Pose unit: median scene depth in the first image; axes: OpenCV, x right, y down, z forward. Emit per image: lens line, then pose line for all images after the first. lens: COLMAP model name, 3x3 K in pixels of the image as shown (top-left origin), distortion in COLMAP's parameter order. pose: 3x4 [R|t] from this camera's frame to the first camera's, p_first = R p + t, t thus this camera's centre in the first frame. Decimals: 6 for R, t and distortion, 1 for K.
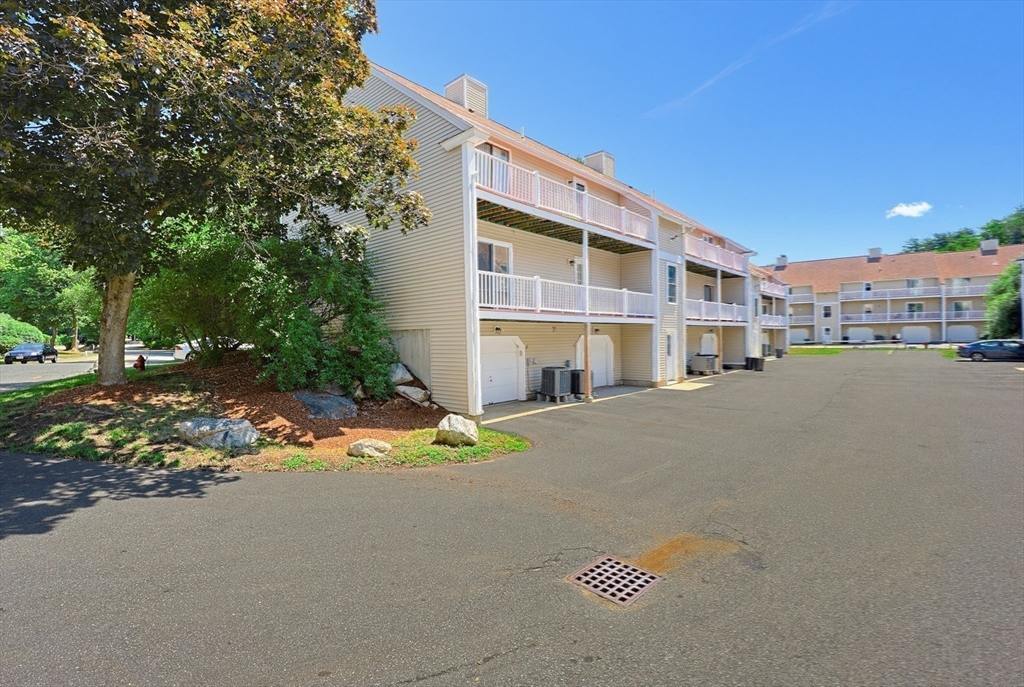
lens RADIAL K [[441.5, 0, 511.9], [0, 441.5, 352.6], [0, 0, 1]] dist [0.002385, -0.000833]
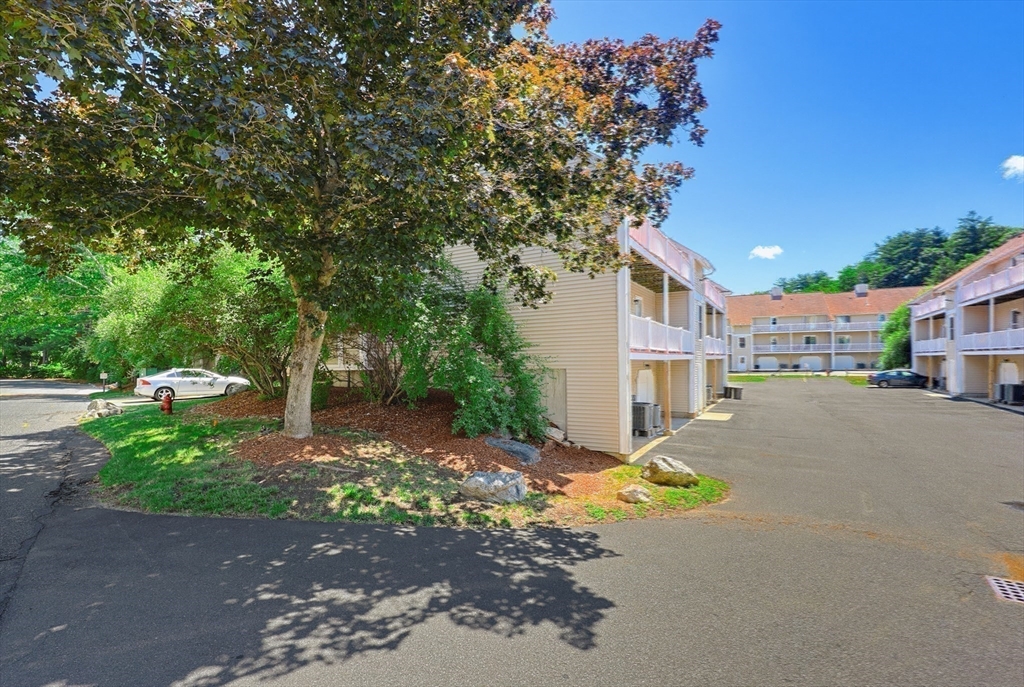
lens RADIAL K [[454.1, 0, 506.4], [0, 454.1, 367.2], [0, 0, 1]] dist [0.002307, 0.000480]
pose [[0.978487, 0.000491, 0.206307, -0.245137], [0.004461, 0.999713, -0.023539, -0.015321], [-0.206259, 0.023953, 0.978204, 0.009119]]
